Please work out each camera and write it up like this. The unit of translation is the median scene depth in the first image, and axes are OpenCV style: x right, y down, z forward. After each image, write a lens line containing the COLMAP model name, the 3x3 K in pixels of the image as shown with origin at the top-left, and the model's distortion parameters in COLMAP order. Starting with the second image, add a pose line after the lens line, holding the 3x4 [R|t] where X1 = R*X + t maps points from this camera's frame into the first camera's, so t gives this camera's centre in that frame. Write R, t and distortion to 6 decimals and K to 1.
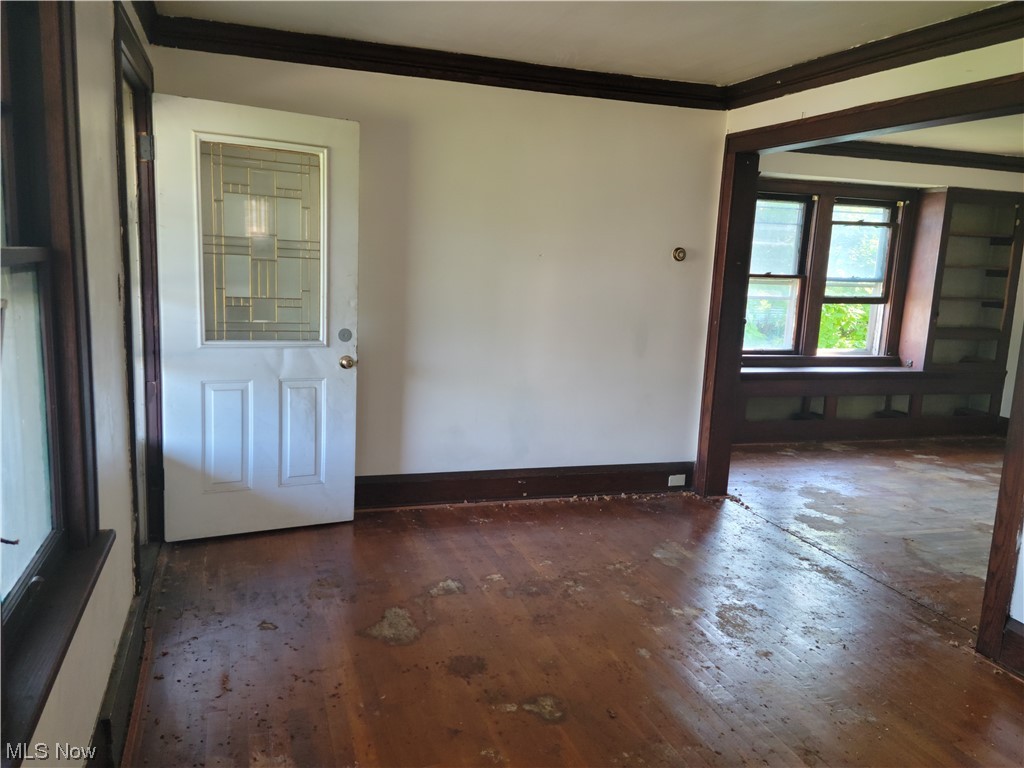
lens RADIAL K [[809.4, 0, 505.4], [0, 809.4, 385.7], [0, 0, 1]] dist [0.130676, -0.149093]
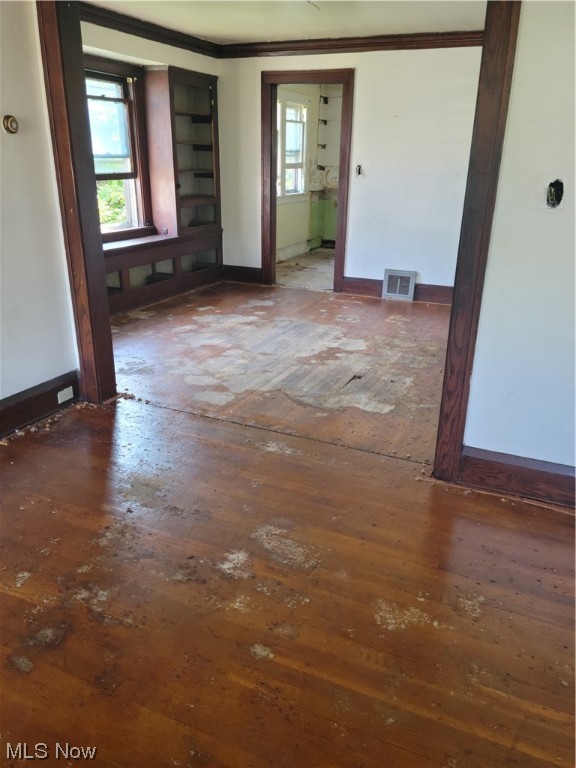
lens RADIAL K [[607.0, 0, 279.4], [0, 607.0, 392.9], [0, 0, 1]] dist [0.130676, -0.149093]
pose [[0.677962, -0.295592, 0.673047, -0.084673], [0.132732, 0.949766, 0.283421, -0.046244], [-0.723014, -0.102814, 0.683140, 0.340782]]
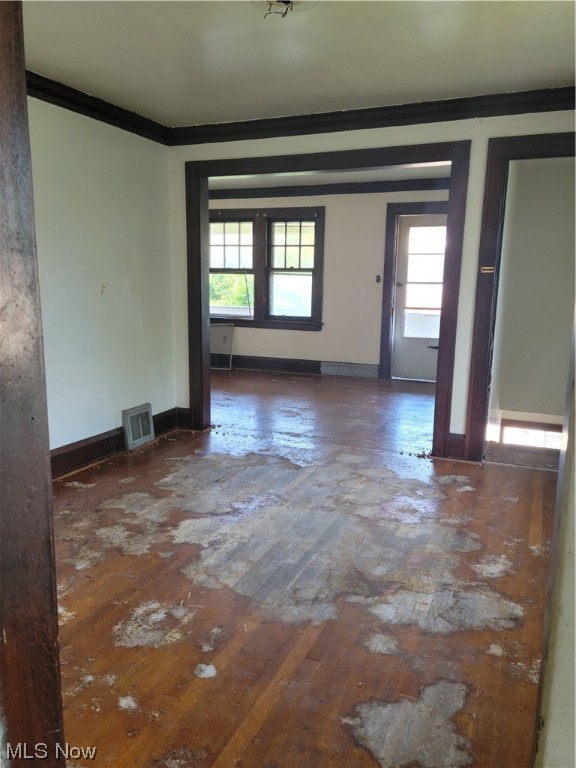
lens RADIAL K [[607.0, 0, 279.4], [0, 607.0, 392.9], [0, 0, 1]] dist [0.130676, -0.149093]
pose [[-0.660675, 0.090590, -0.745186, 0.999222], [-0.162138, 0.952039, 0.259486, -0.136349], [0.732952, 0.292259, -0.614301, 1.273039]]
